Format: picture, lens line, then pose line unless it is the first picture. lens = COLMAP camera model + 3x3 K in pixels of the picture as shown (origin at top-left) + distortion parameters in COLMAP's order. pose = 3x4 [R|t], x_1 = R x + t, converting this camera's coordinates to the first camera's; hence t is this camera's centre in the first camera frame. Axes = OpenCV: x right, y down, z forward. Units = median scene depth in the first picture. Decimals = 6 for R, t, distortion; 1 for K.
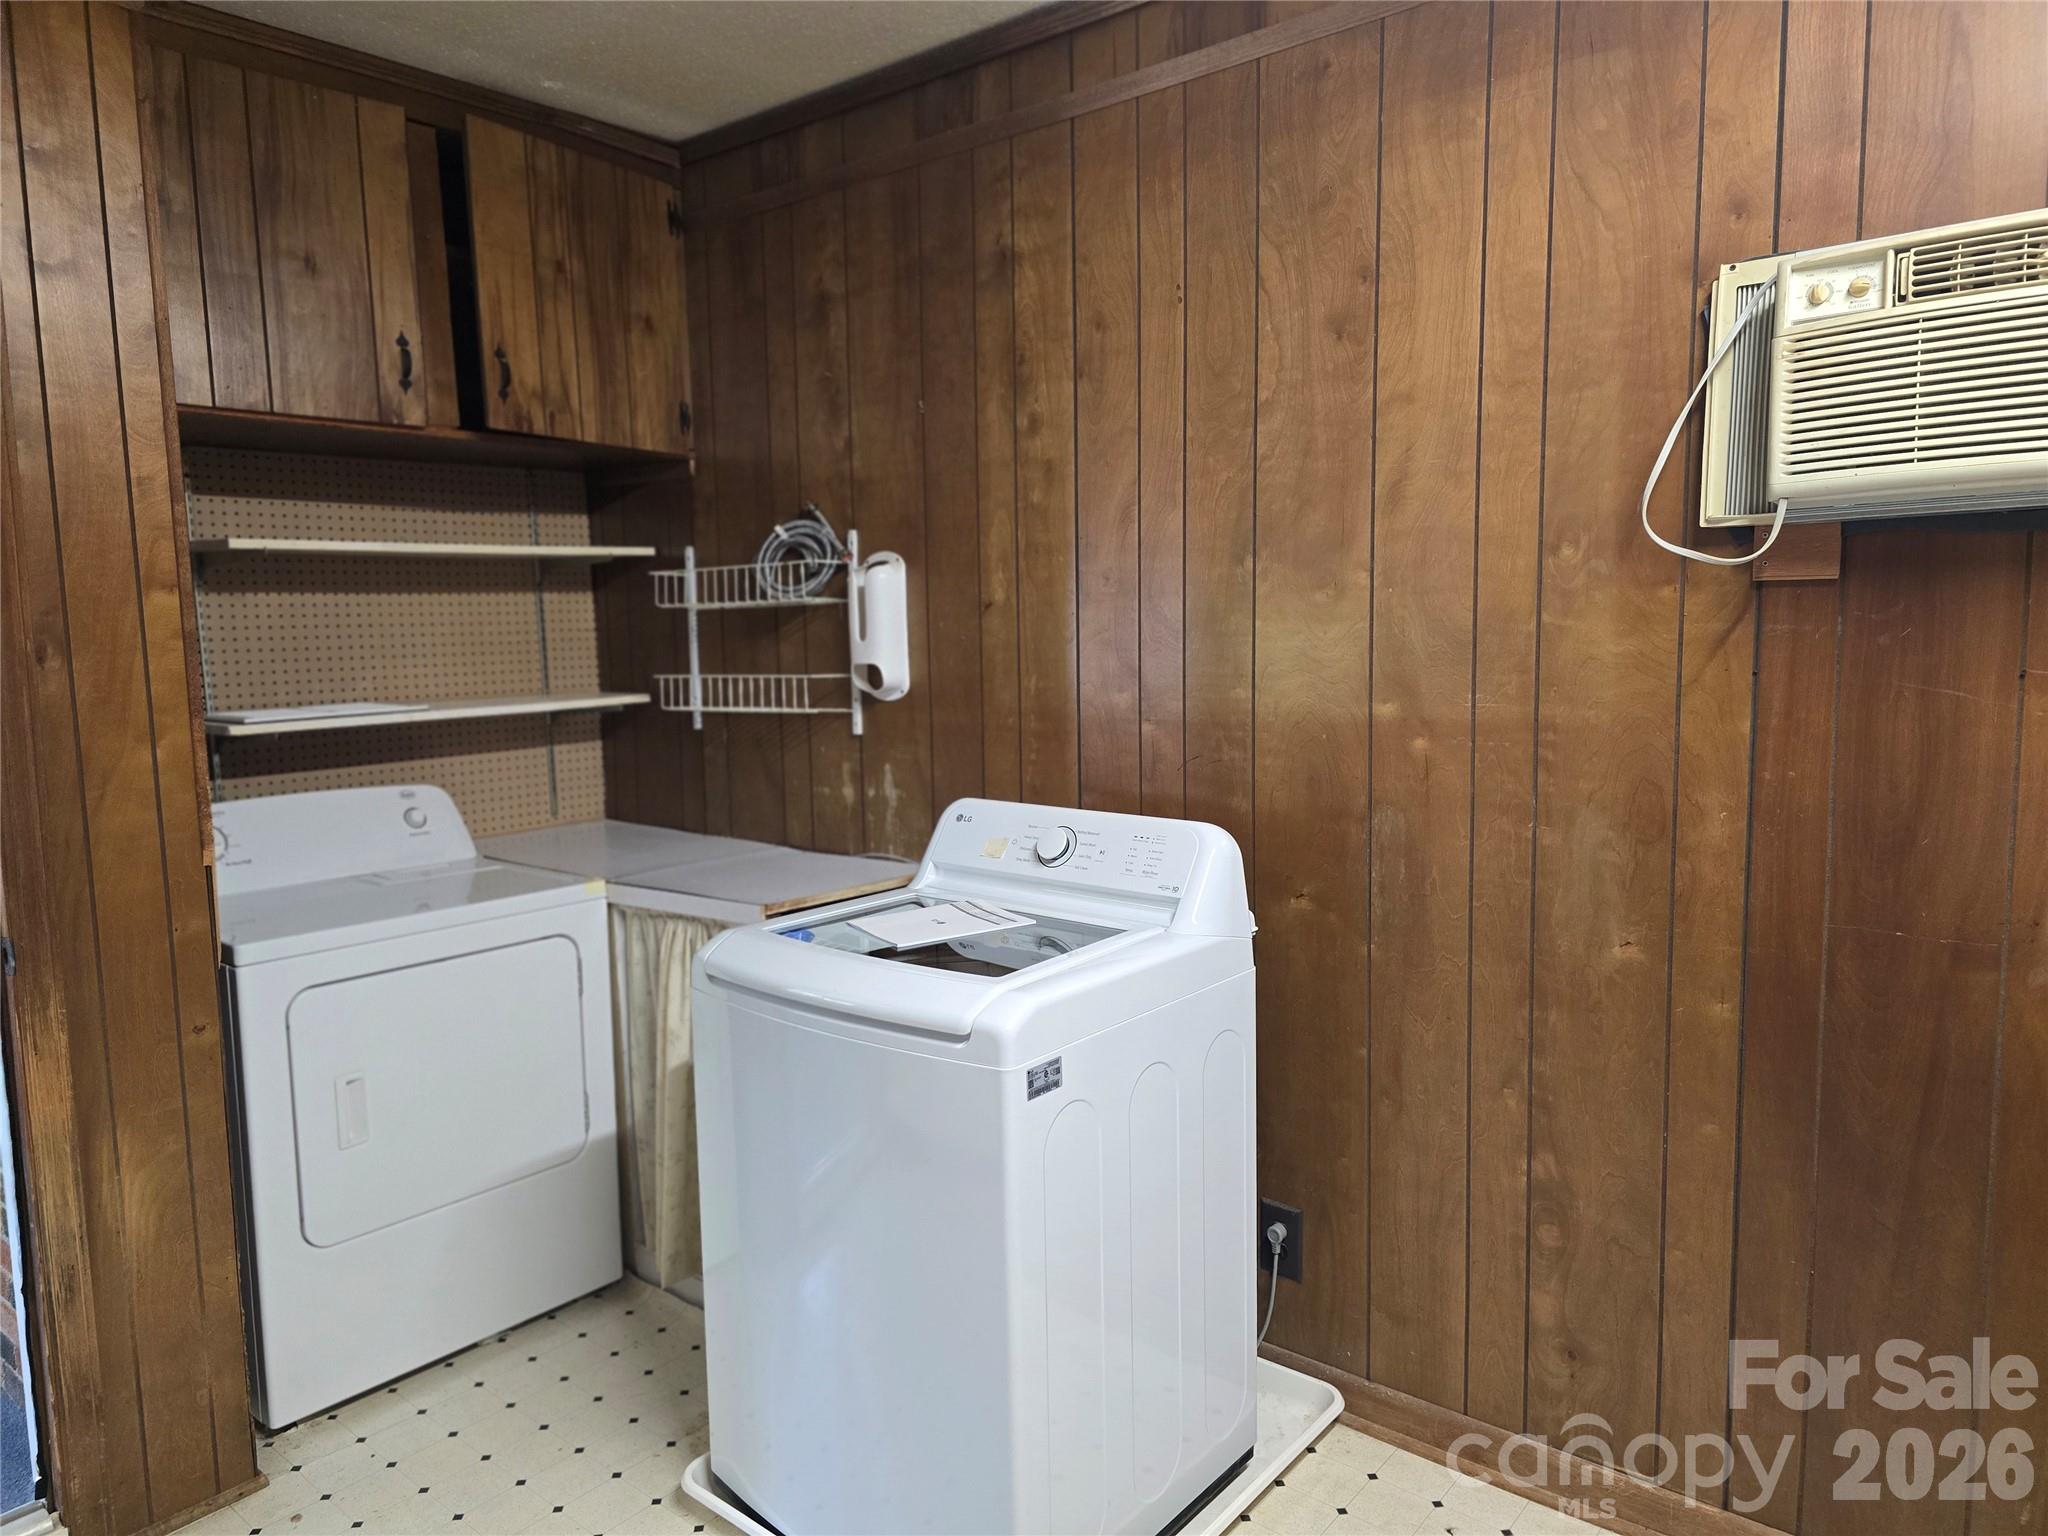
lens RADIAL K [[1376.1, 0, 1030.3], [0, 1376.1, 762.4], [0, 0, 1]] dist [0.076214, -0.074155]
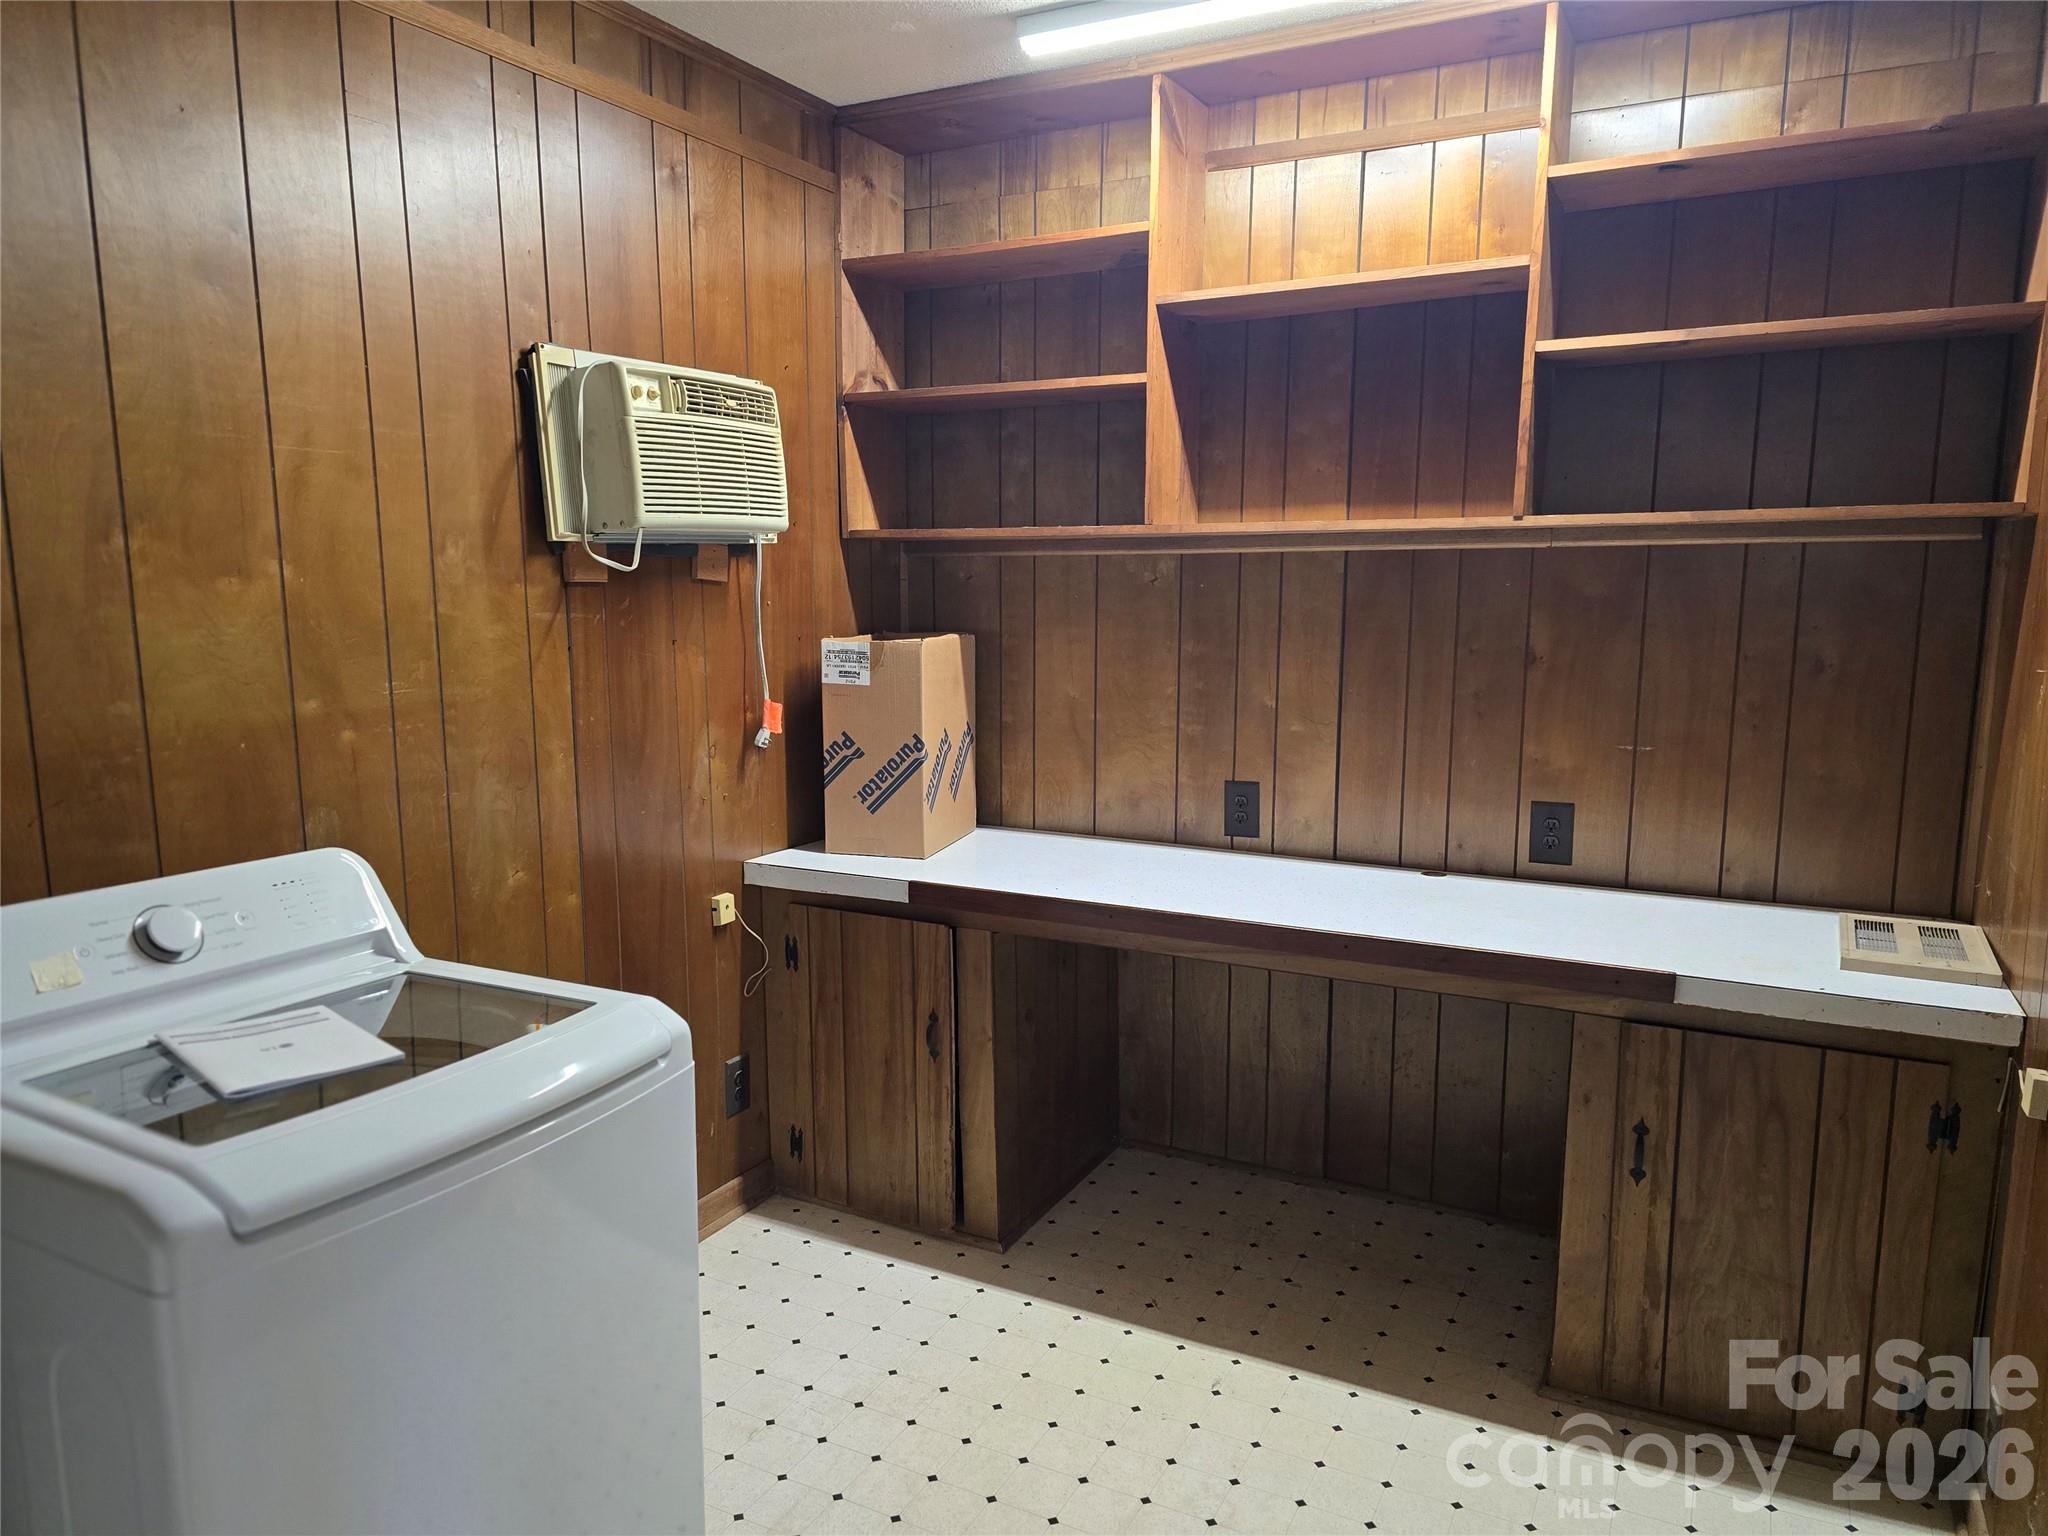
lens RADIAL K [[1376.1, 0, 1030.8], [0, 1376.1, 778.2], [0, 0, 1]] dist [0.076214, -0.074155]
pose [[-0.202262, -0.127045, 0.971056, -0.831122], [0.103540, 0.983218, 0.150203, -0.088071], [-0.973843, 0.130924, -0.185714, 0.751109]]
